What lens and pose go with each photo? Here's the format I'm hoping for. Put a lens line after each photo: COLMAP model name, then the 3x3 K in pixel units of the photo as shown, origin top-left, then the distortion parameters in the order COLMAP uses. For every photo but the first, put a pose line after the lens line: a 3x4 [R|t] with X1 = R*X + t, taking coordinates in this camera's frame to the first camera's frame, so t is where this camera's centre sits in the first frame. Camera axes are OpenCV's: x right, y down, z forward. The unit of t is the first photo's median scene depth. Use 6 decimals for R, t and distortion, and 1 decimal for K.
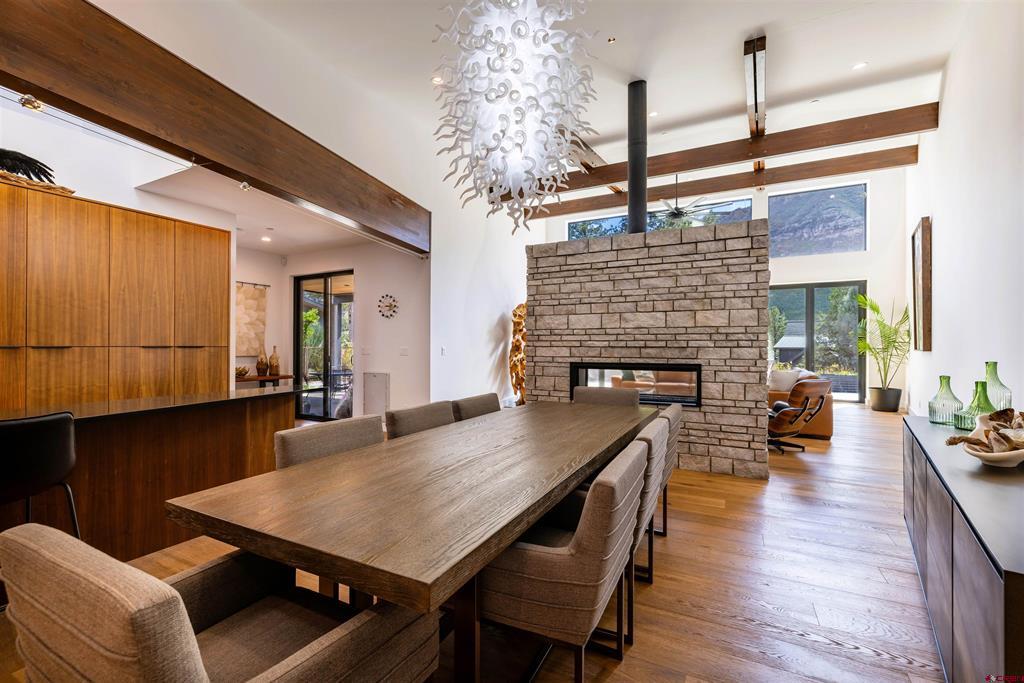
lens RADIAL K [[438.7, 0, 507.3], [0, 438.7, 346.3], [0, 0, 1]] dist [0.001079, -0.000316]
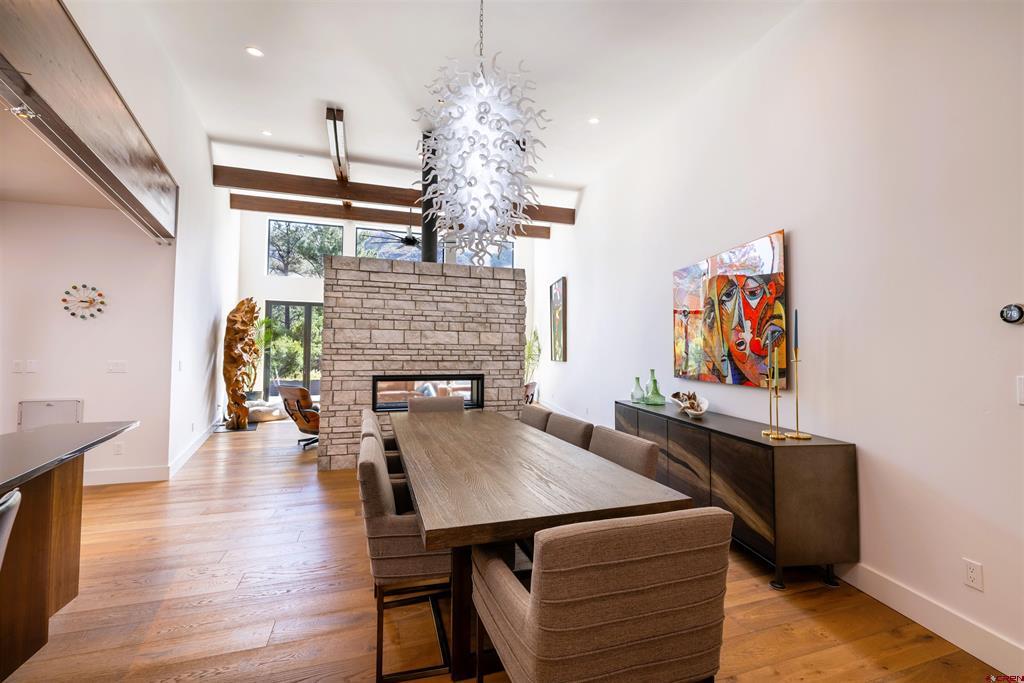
lens RADIAL K [[438.7, 0, 517.5], [0, 438.7, 338.8], [0, 0, 1]] dist [0.001079, -0.000316]
pose [[0.689375, 0.030816, 0.723749, -0.389407], [-0.003799, 0.999235, -0.038927, -0.011684], [-0.724395, 0.024086, 0.688965, 0.044402]]
